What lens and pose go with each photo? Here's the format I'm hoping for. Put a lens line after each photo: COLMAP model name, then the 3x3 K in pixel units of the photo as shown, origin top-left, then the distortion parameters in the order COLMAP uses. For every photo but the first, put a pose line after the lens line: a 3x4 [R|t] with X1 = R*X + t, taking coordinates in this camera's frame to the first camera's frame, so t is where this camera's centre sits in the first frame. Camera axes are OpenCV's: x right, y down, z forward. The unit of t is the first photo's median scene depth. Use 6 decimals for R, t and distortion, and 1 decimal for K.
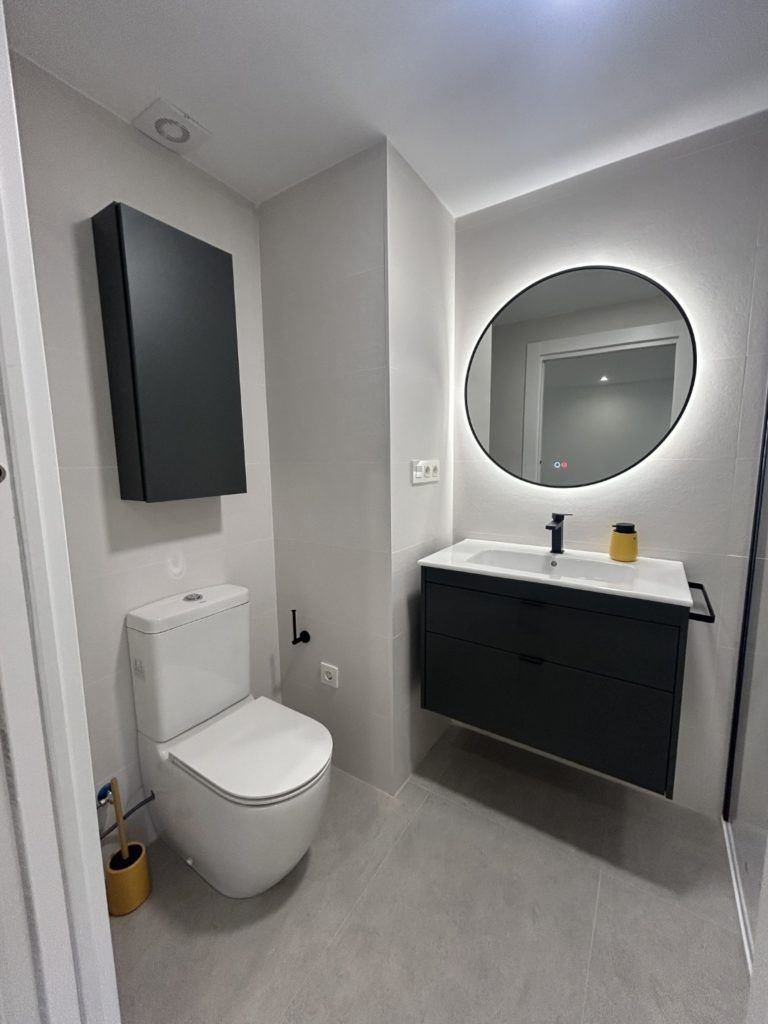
lens RADIAL K [[412.6, 0, 385.7], [0, 412.6, 512.0], [0, 0, 1]] dist [-0.004444, 0.002258]
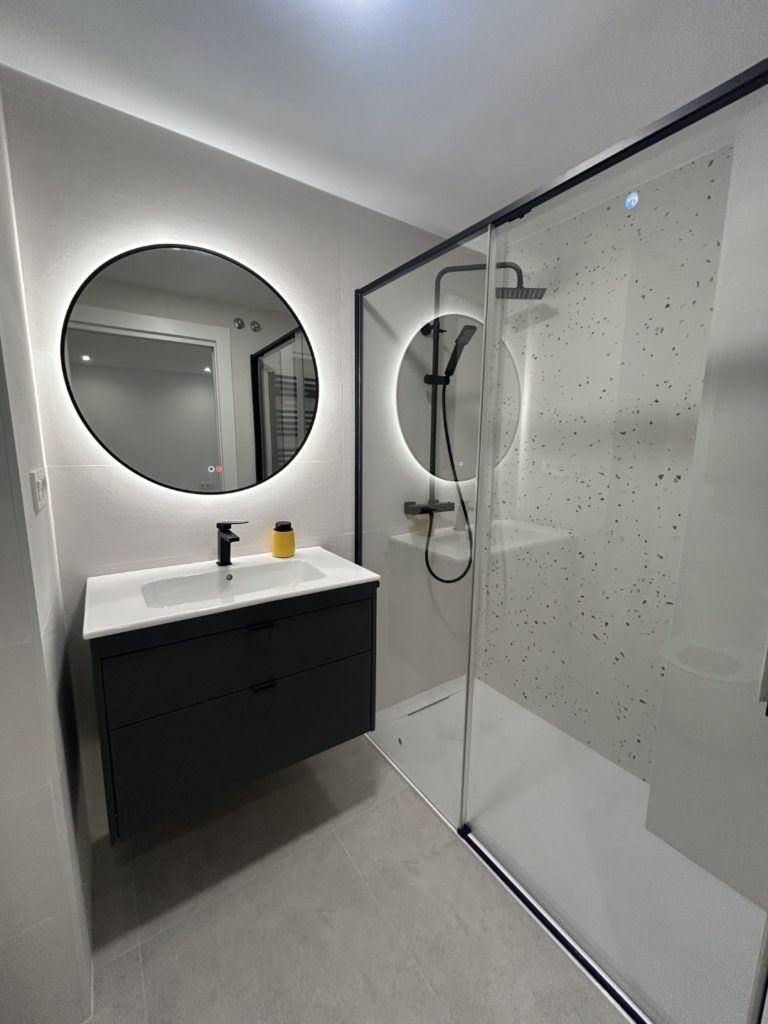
lens RADIAL K [[412.6, 0, 385.7], [0, 412.6, 512.0], [0, 0, 1]] dist [-0.004444, 0.002258]
pose [[0.377147, -0.133404, 0.916495, -0.302247], [0.102725, 0.989491, 0.101757, -0.081461], [-0.920439, 0.055770, 0.386888, 0.339433]]
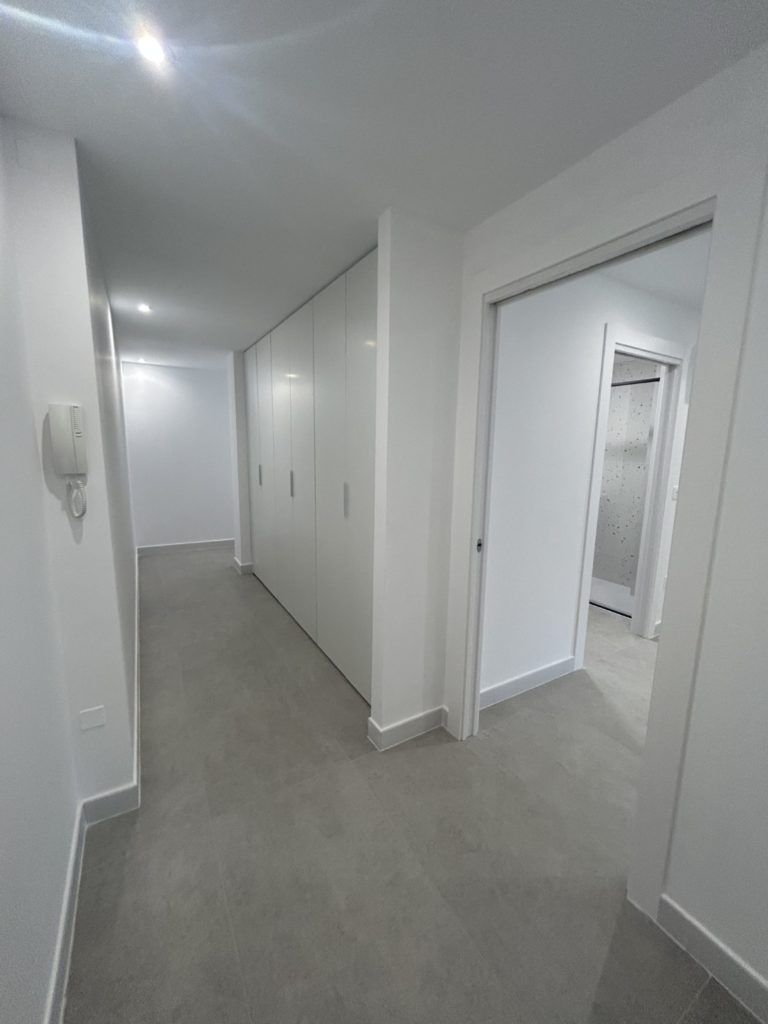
lens RADIAL K [[409.6, 0, 384.0], [0, 409.6, 512.0], [0, 0, 1]] dist [-0.003261, -0.000308]
pose [[0.444680, -0.122838, 0.887227, -2.337717], [0.094137, 0.991475, 0.090089, -0.105348], [-0.890729, 0.043460, 0.452452, 0.395069]]
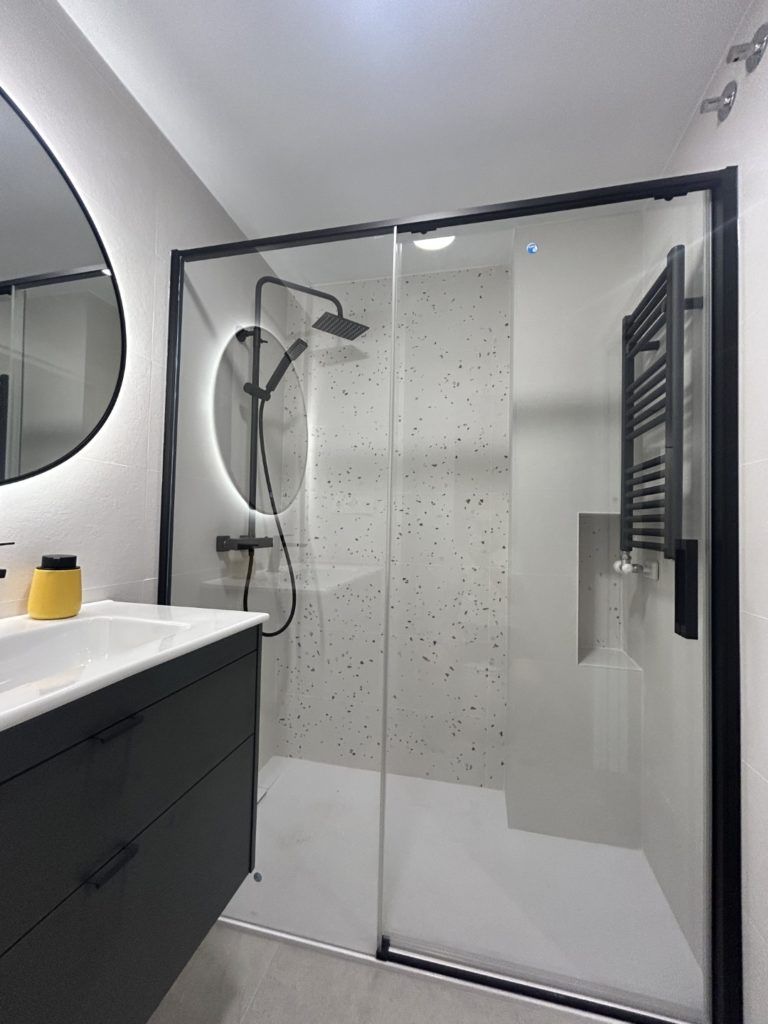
lens RADIAL K [[412.6, 0, 385.7], [0, 412.6, 512.0], [0, 0, 1]] dist [-0.004444, 0.002258]
pose [[-0.343476, 0.037530, 0.938411, -0.151088], [0.104228, 0.994552, -0.001626, 0.016883], [-0.933360, 0.097250, -0.345517, 0.764349]]
